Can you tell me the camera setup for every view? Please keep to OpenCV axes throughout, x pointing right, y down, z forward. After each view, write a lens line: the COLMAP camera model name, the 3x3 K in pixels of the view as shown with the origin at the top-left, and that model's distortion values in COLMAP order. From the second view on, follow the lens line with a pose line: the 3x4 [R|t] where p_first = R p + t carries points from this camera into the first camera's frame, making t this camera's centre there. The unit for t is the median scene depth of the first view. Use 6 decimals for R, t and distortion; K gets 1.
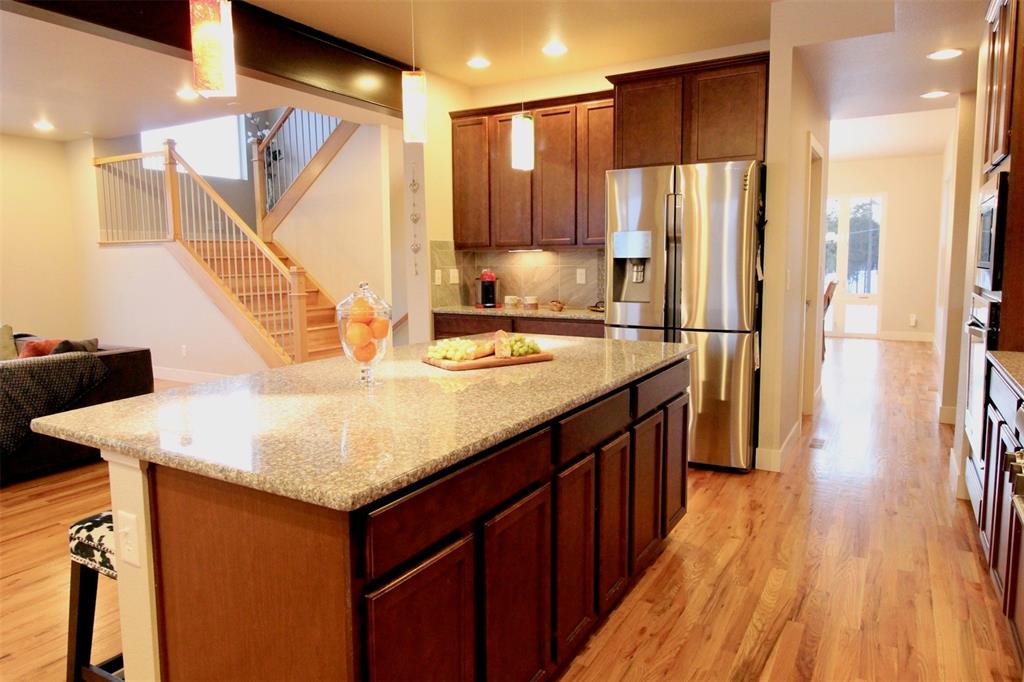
lens RADIAL K [[658.7, 0, 509.9], [0, 658.7, 328.6], [0, 0, 1]] dist [0.001605, 0.000302]
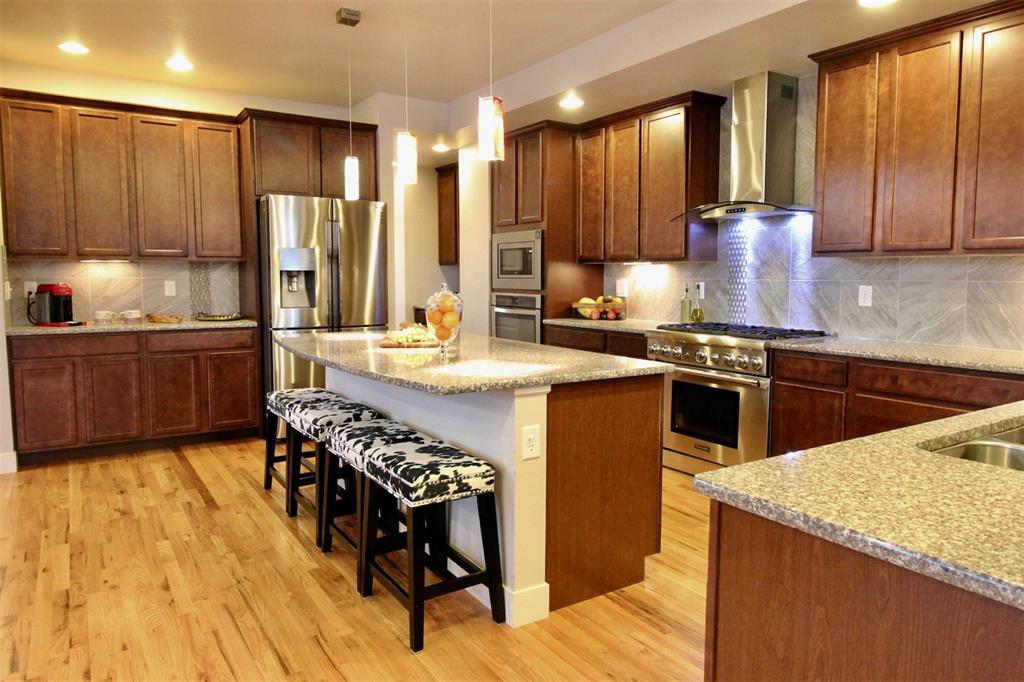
lens RADIAL K [[670.2, 0, 512.0], [0, 670.2, 341.0], [0, 0, 1]] dist [0.001586, -0.000179]
pose [[0.432496, -0.078922, 0.898175, -0.593345], [0.090671, 0.994919, 0.043763, 0.001925], [-0.897065, 0.062511, 0.437455, 0.101389]]
